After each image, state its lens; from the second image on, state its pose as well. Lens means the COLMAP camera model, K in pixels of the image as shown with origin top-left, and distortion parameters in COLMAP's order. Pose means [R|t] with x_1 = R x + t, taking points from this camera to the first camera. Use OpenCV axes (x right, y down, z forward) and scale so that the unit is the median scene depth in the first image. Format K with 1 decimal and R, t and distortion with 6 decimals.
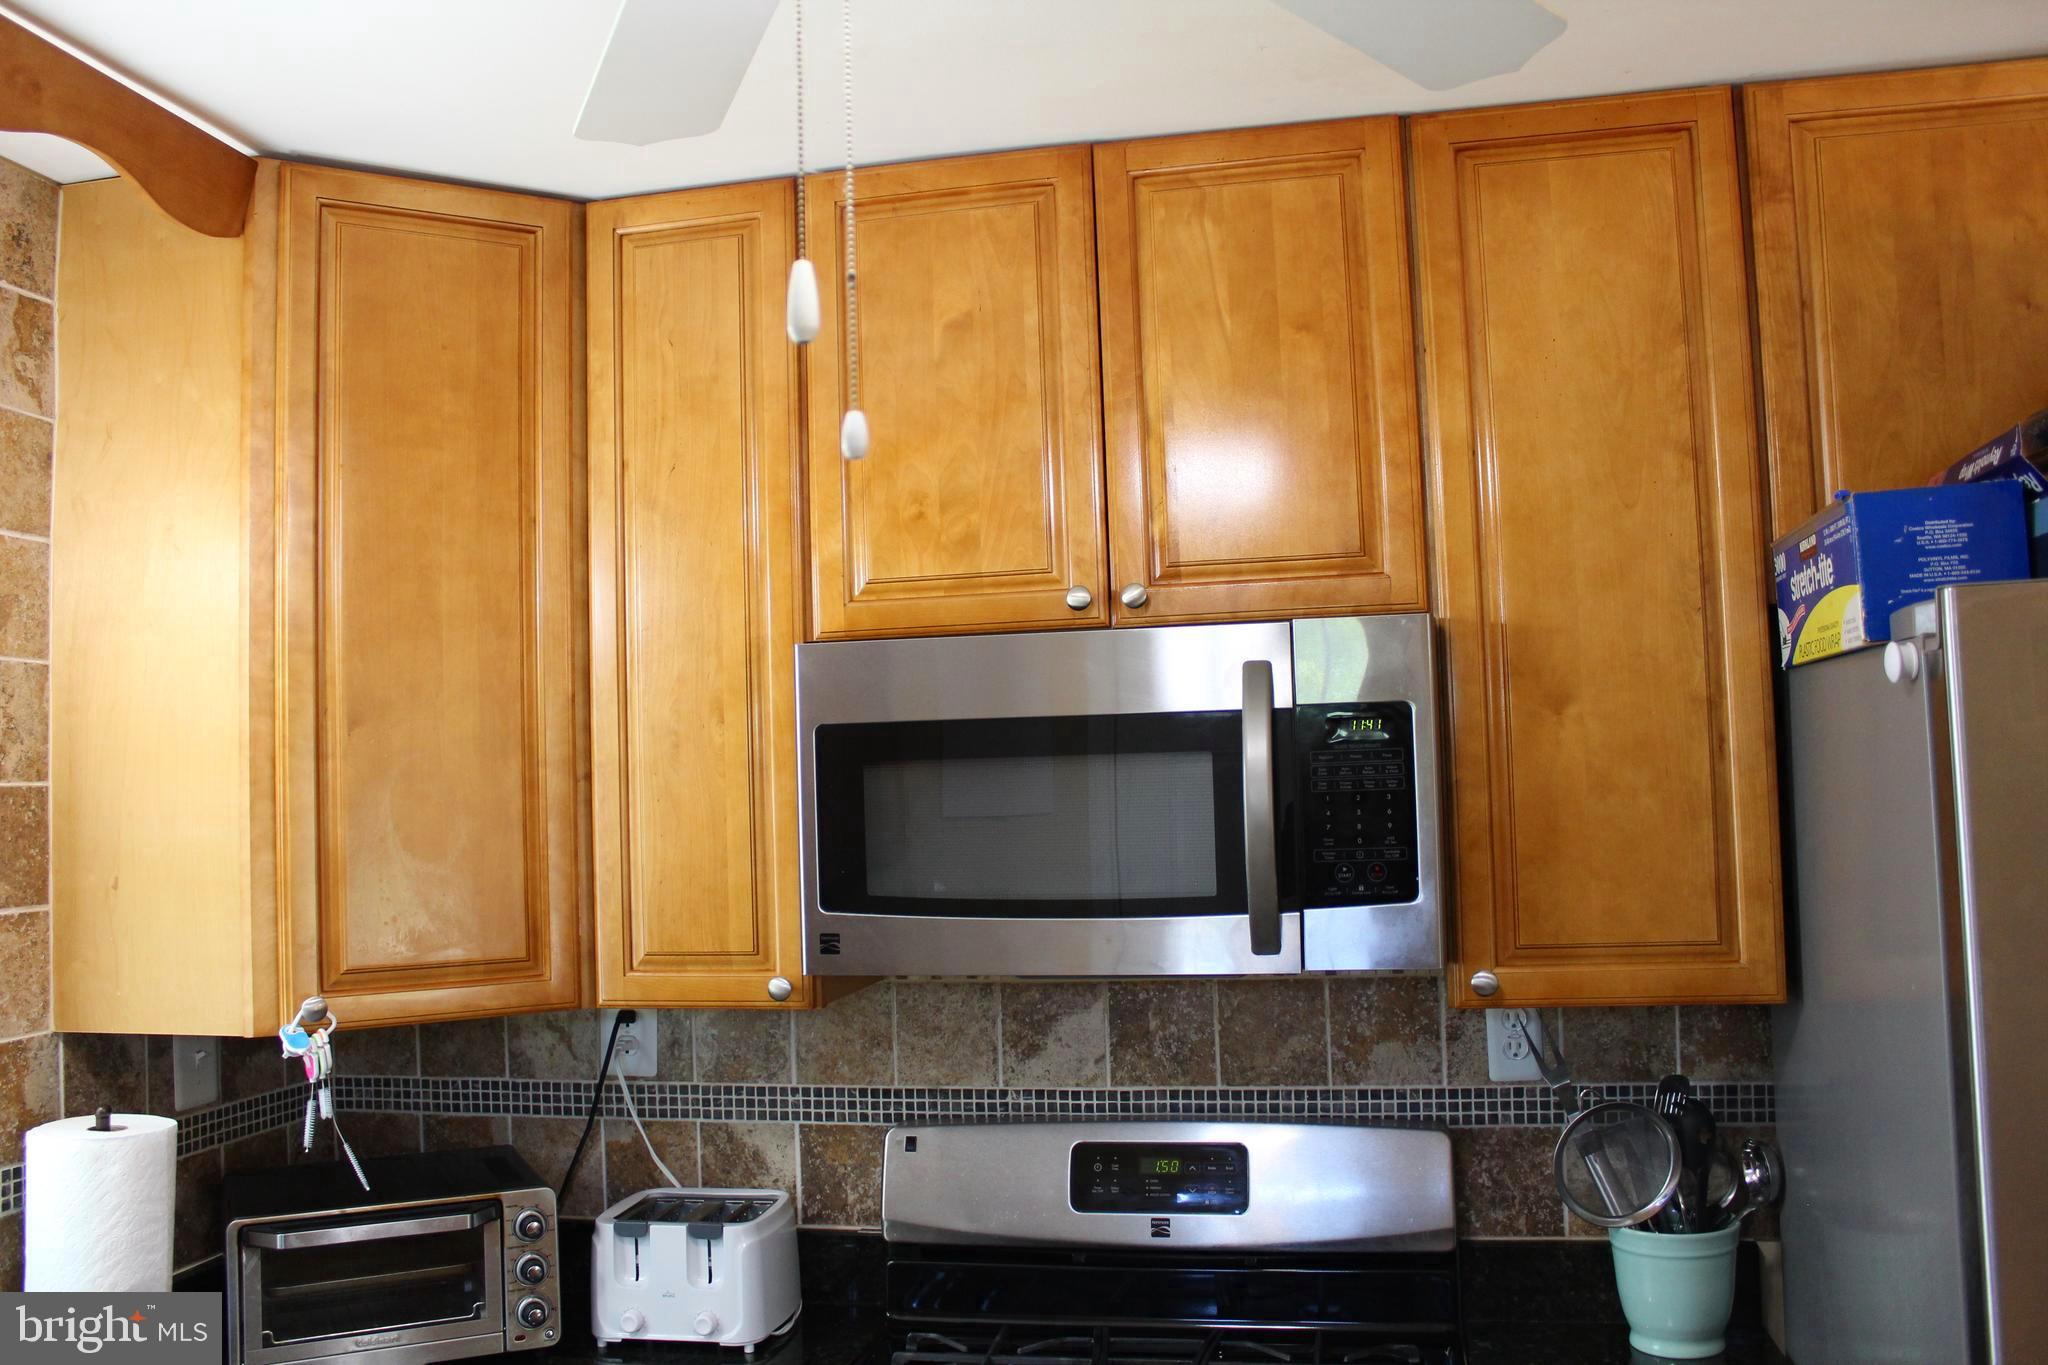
lens RADIAL K [[1711.0, 0, 1026.5], [0, 1711.0, 673.0], [0, 0, 1]] dist [-0.165491, 0.147551]
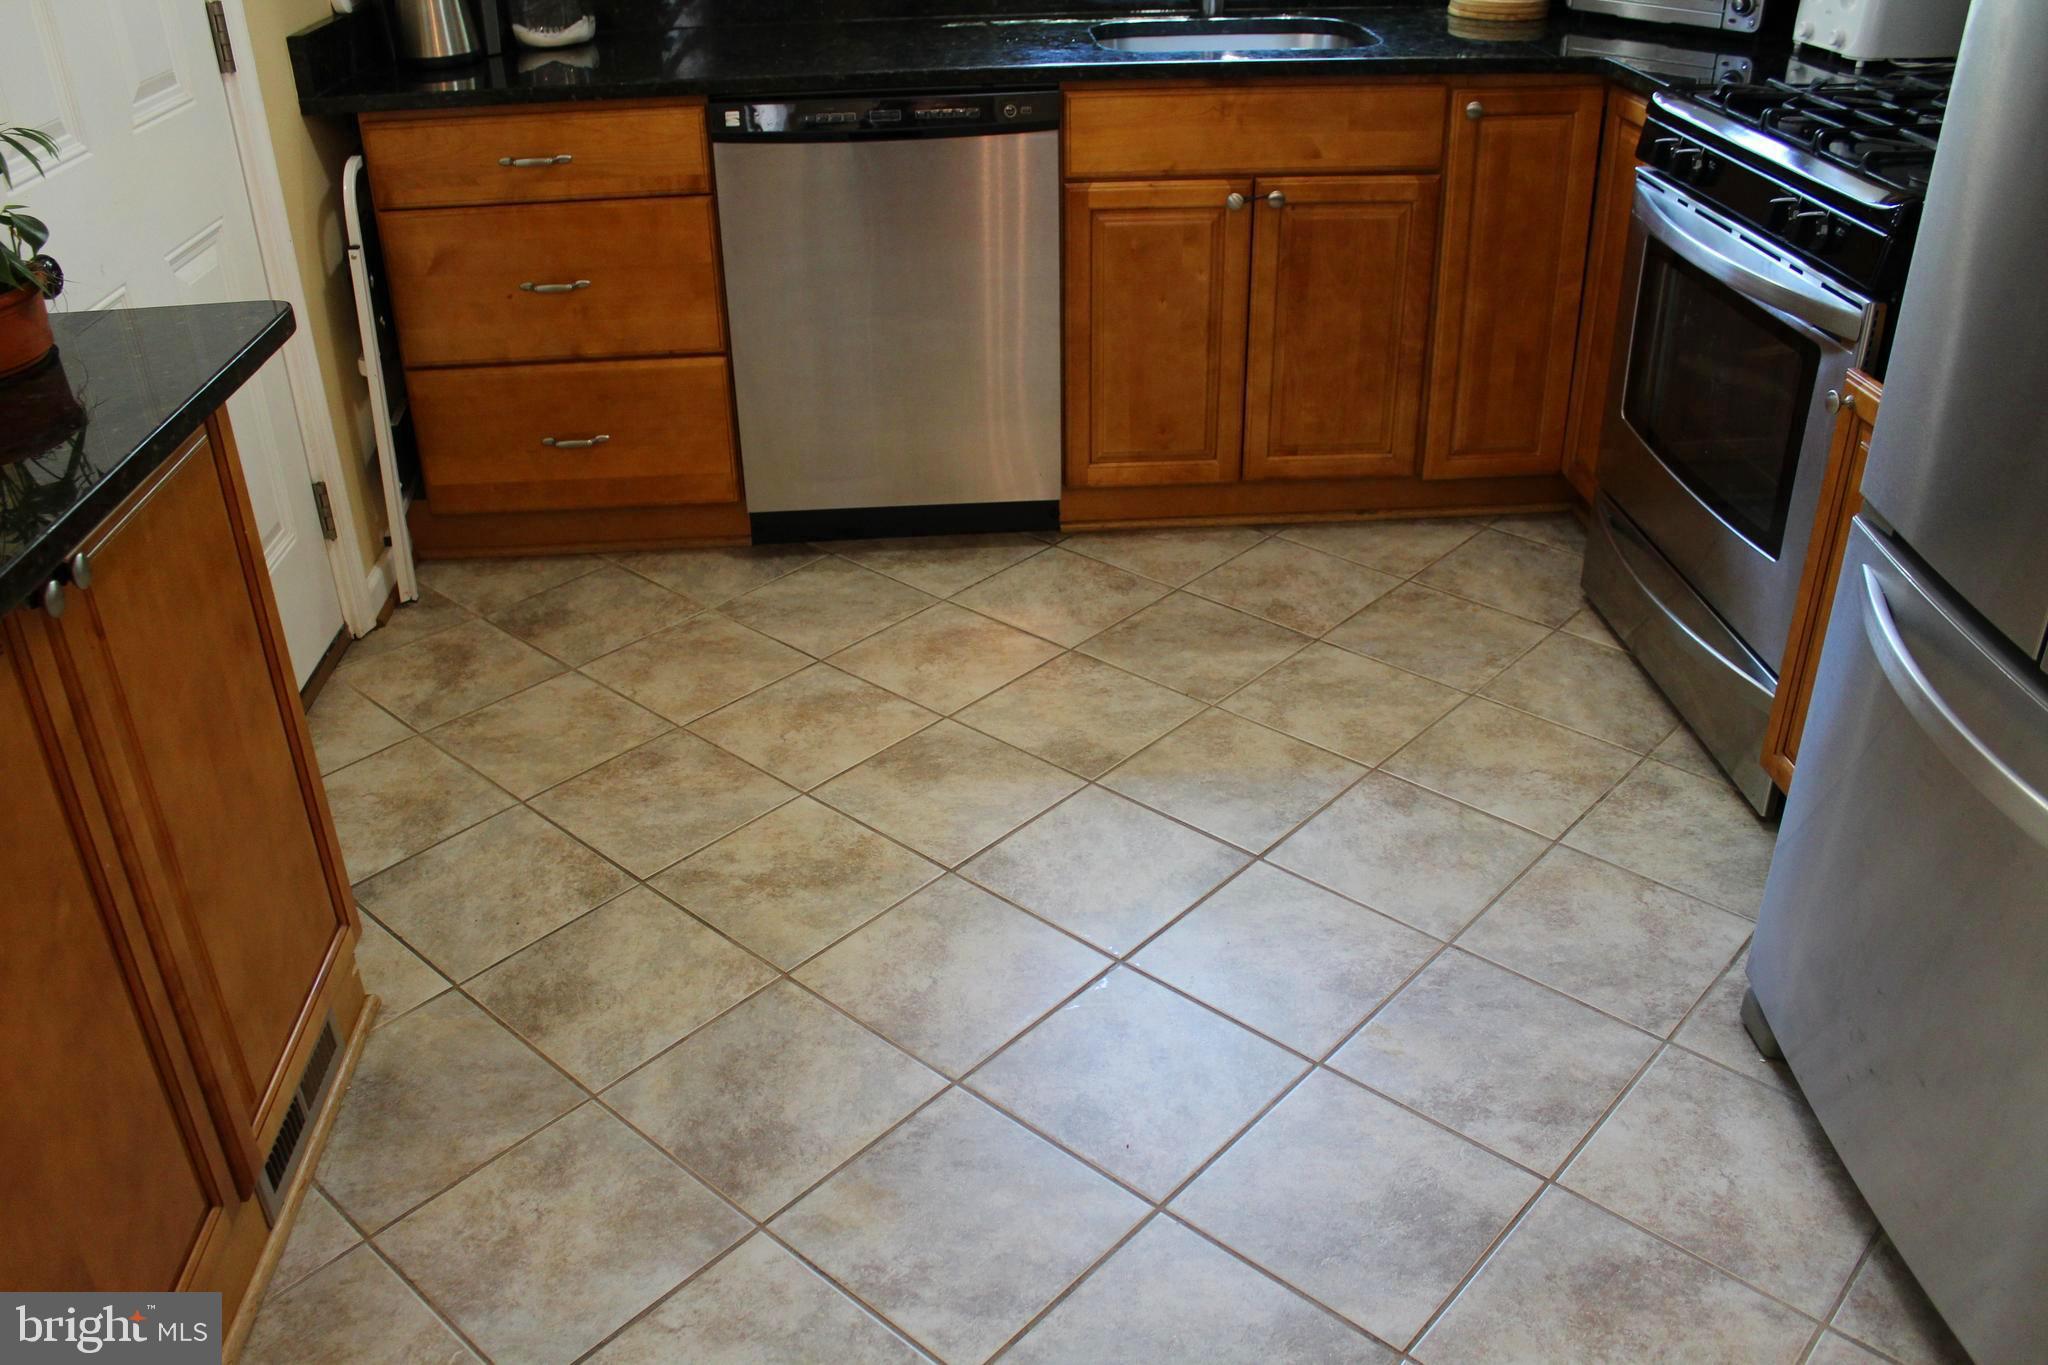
lens RADIAL K [[1711.0, 0, 1013.9], [0, 1711.0, 686.4], [0, 0, 1]] dist [-0.165491, 0.147551]
pose [[0.264666, 0.497061, -0.826367, 0.901963], [0.075302, 0.843656, 0.531577, 0.081134], [0.961396, -0.202918, 0.185857, 0.027263]]
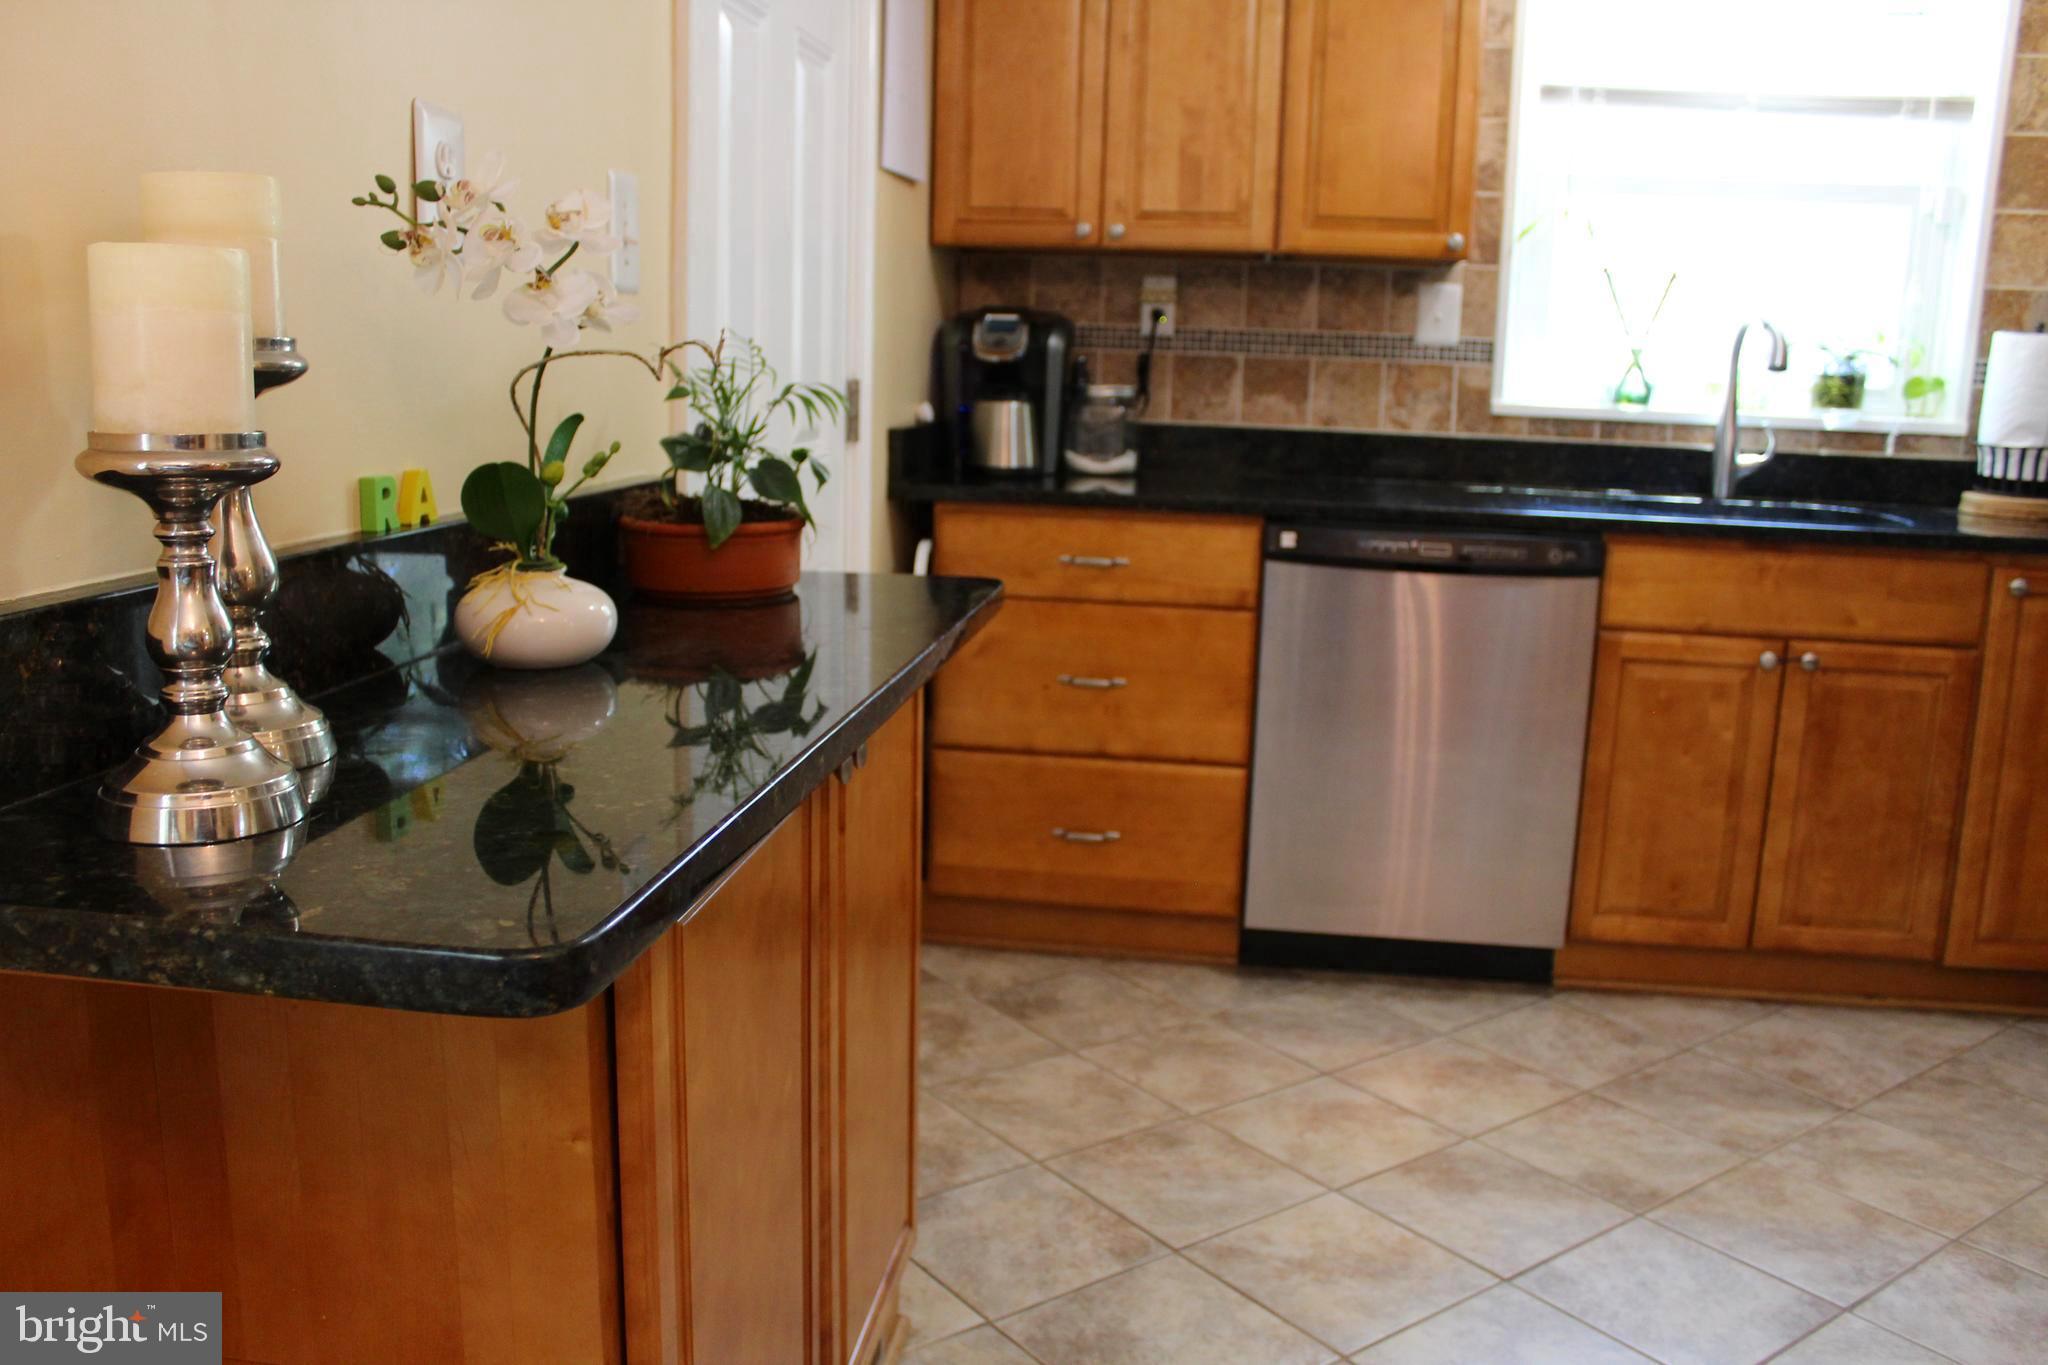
lens RADIAL K [[1711.0, 0, 995.2], [0, 1711.0, 682.9], [0, 0, 1]] dist [-0.165491, 0.147551]
pose [[0.065221, 0.222830, -0.972673, 0.911714], [0.035808, 0.973598, 0.225443, 0.171091], [0.997228, -0.049533, 0.055520, -0.162568]]
